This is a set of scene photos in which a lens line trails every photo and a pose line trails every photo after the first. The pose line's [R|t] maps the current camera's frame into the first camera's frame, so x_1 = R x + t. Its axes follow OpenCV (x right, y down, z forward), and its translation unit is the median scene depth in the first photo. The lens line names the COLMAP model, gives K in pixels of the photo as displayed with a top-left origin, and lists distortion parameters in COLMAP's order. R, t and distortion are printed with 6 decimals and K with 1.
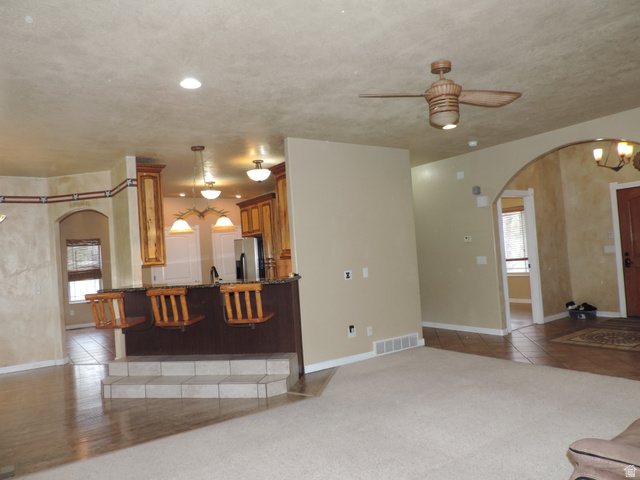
lens RADIAL K [[453.0, 0, 320.0], [0, 453.0, 240.0], [0, 0, 1]] dist [-0.030732, 0.000113]
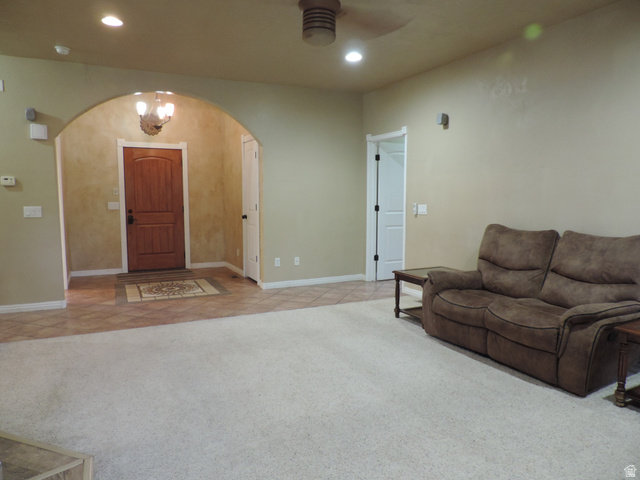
lens RADIAL K [[453.0, 0, 320.0], [0, 453.0, 240.0], [0, 0, 1]] dist [-0.030732, 0.000113]
pose [[0.152462, -0.031624, 0.987803, -0.275992], [-0.039890, 0.998477, 0.038122, 0.040941], [-0.987504, -0.045215, 0.150968, 0.404176]]
